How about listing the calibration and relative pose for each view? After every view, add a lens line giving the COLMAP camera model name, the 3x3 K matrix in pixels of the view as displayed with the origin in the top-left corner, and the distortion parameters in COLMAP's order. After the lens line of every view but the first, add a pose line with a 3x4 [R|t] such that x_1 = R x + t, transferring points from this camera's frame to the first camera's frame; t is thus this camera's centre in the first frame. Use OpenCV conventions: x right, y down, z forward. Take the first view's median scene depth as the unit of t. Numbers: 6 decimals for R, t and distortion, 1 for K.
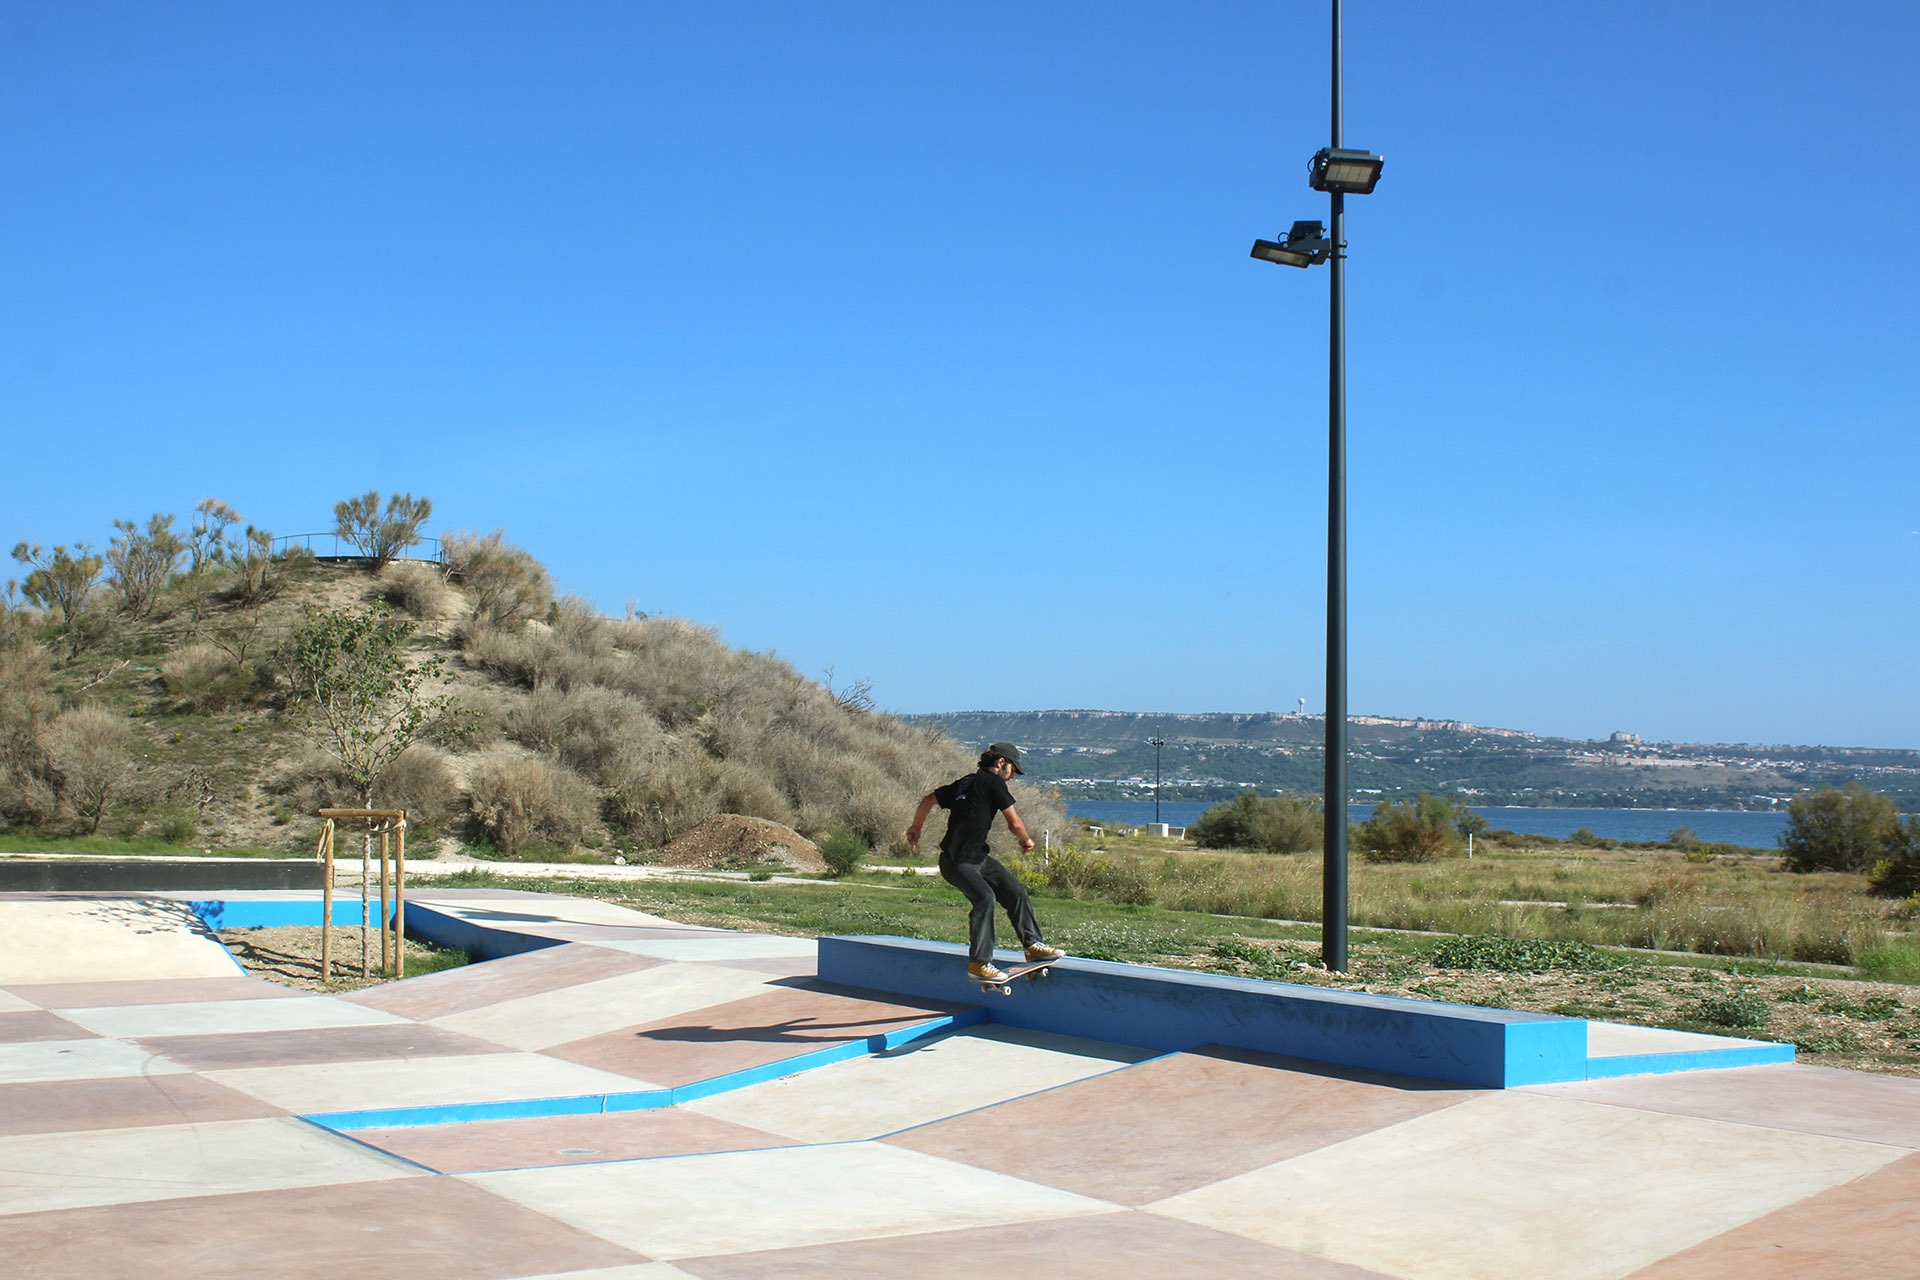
lens RADIAL K [[2301.2, 0, 960.0], [0, 2301.2, 640.0], [0, 0, 1]] dist [0.037706, 0.009252]
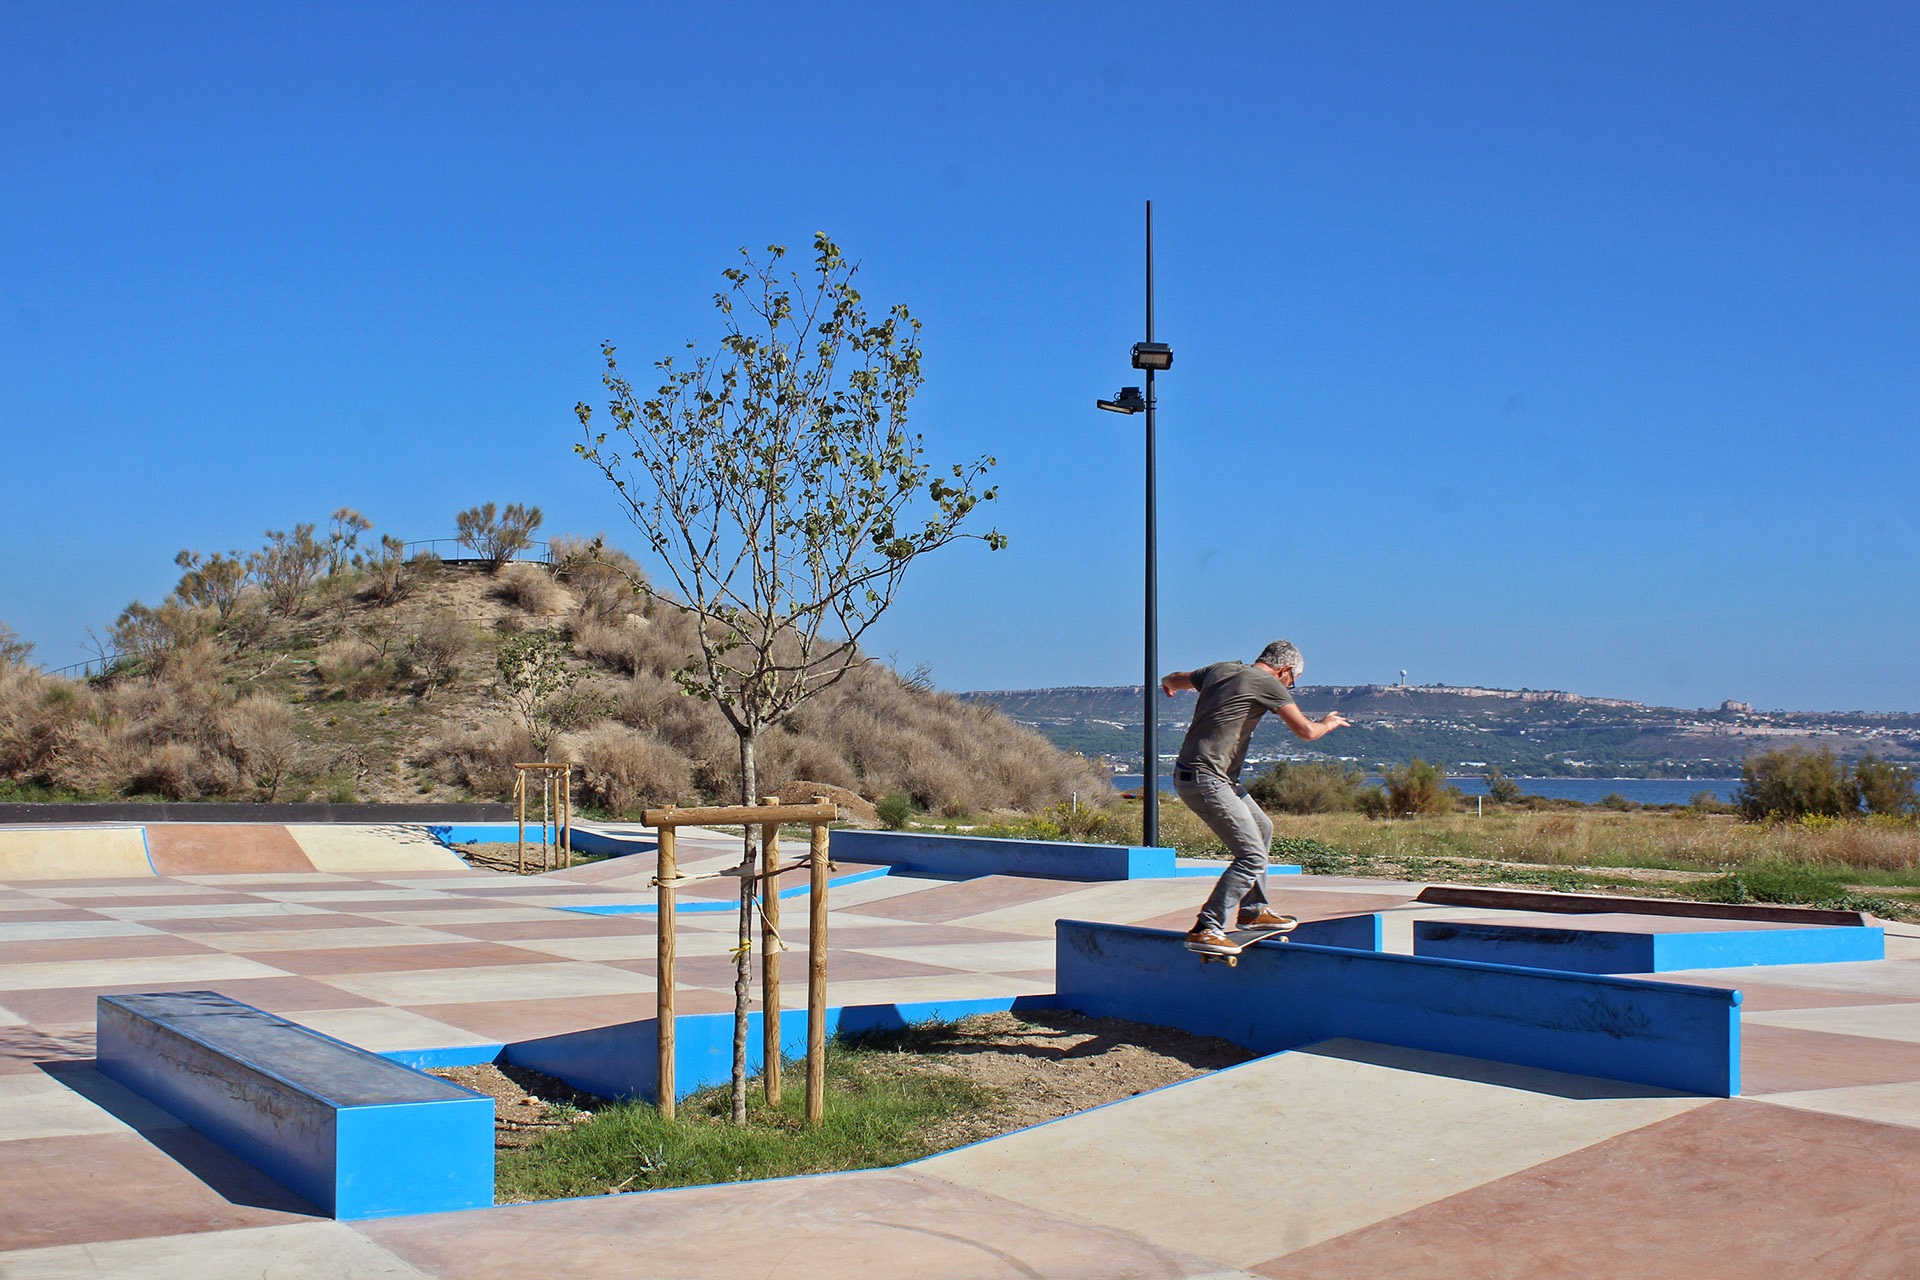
lens RADIAL K [[2301.2, 0, 960.0], [0, 2301.2, 640.0], [0, 0, 1]] dist [0.037706, 0.009252]
pose [[0.999198, -0.011356, -0.038402, 0.023104], [0.011741, 0.999883, 0.009808, -0.006075], [0.038286, -0.010251, 0.999214, -0.149508]]
